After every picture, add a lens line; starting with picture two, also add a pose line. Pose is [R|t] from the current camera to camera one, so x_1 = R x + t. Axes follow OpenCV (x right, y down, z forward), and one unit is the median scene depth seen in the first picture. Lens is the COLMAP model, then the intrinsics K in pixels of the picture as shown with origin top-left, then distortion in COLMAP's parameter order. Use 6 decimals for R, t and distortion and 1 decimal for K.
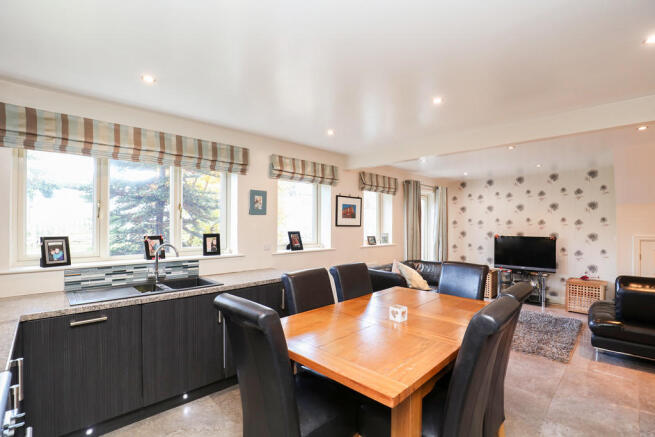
lens RADIAL K [[306.3, 0, 327.5], [0, 306.3, 218.5], [0, 0, 1]] dist [0.002127, 0.000385]
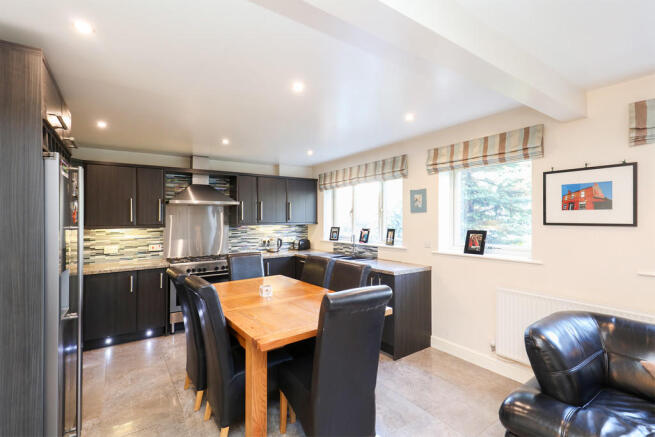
lens RADIAL K [[306.3, 0, 327.5], [0, 306.3, 218.5], [0, 0, 1]] dist [0.002127, 0.000385]
pose [[-0.164808, -0.008463, -0.986289, 0.846928], [0.020177, 0.999725, -0.011950, 0.014321], [0.986119, -0.021870, -0.164592, 0.851907]]
